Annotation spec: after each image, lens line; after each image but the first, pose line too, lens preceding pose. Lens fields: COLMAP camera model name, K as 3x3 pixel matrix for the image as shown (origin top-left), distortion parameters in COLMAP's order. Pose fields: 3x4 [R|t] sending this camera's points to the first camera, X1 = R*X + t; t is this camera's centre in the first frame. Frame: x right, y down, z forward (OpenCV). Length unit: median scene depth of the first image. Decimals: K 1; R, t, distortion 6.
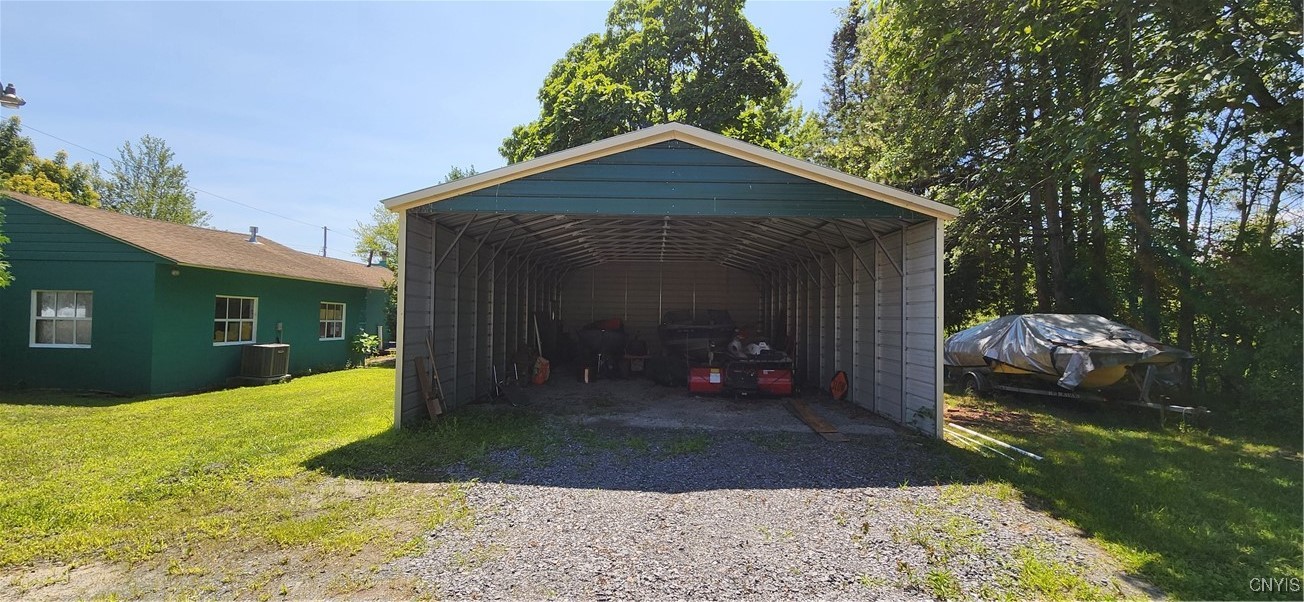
lens RADIAL K [[530.3, 0, 652.0], [0, 530.3, 301.0], [0, 0, 1]] dist [0.000777, -0.001975]
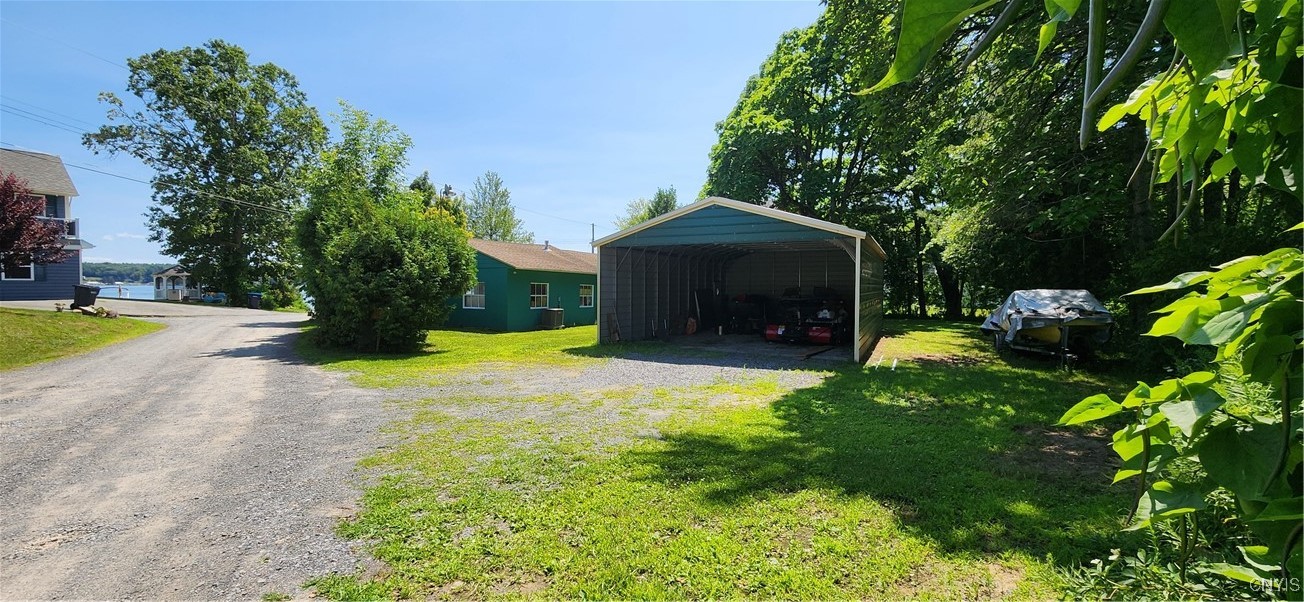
lens RADIAL K [[530.3, 0, 652.0], [0, 530.3, 301.0], [0, 0, 1]] dist [0.000777, -0.001975]
pose [[0.897120, 0.001911, -0.441783, 0.372909], [0.020037, 0.998786, 0.045009, -0.019712], [0.441332, -0.049231, 0.895992, -0.470768]]
